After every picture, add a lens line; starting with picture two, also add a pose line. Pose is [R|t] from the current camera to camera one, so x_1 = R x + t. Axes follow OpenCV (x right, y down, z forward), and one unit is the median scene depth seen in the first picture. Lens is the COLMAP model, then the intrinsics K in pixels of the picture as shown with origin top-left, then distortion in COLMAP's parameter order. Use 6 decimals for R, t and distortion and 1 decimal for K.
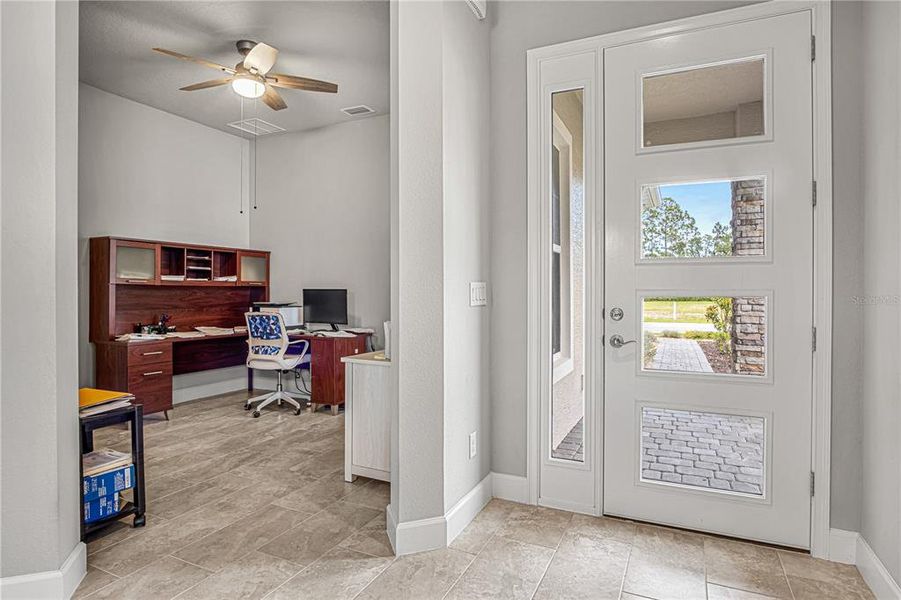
lens RADIAL K [[493.1, 0, 449.4], [0, 493.1, 290.5], [0, 0, 1]] dist [-0.018837, 0.002080]
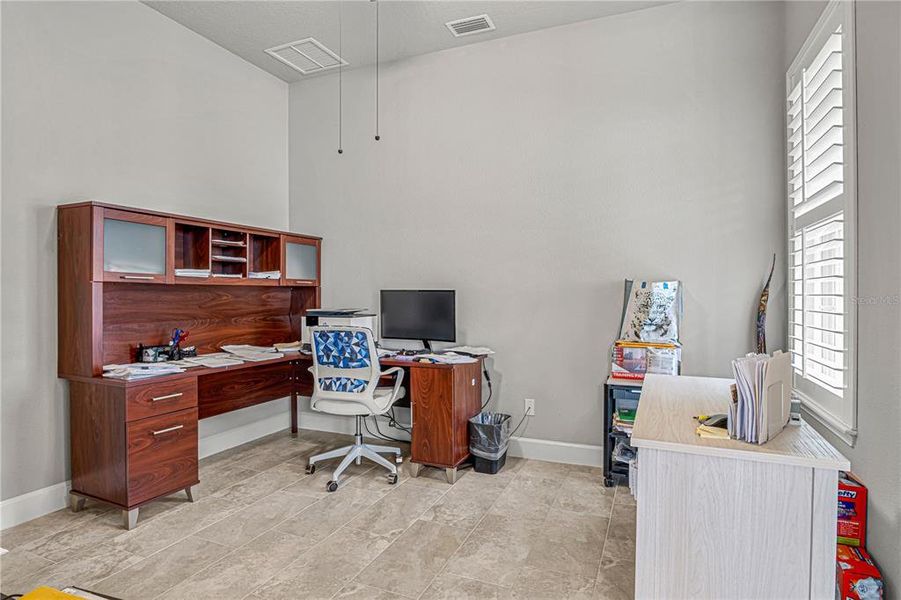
lens RADIAL K [[490.3, 0, 452.7], [0, 490.3, 297.4], [0, 0, 1]] dist [-0.012753, 0.001333]
pose [[0.998915, -0.002501, 0.046506, -0.259757], [0.001995, 0.999938, 0.010932, 0.000288], [-0.046530, -0.010828, 0.998858, 0.353126]]
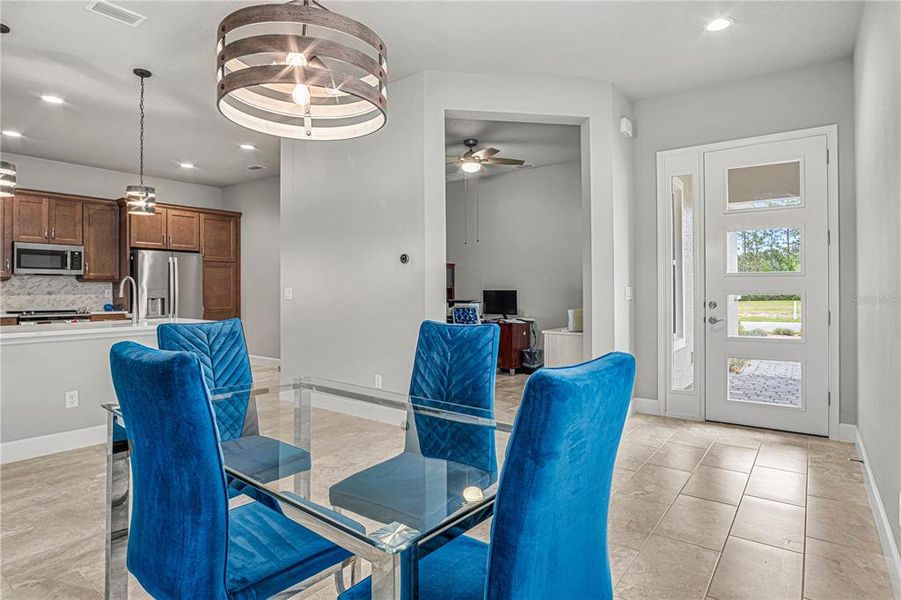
lens RADIAL K [[493.1, 0, 449.4], [0, 493.1, 290.5], [0, 0, 1]] dist [-0.018837, 0.002080]
pose [[0.981018, -0.004257, -0.193869, -0.130820], [0.004423, 0.999990, 0.000419, -0.003912], [0.193865, -0.001268, 0.981027, -0.486609]]
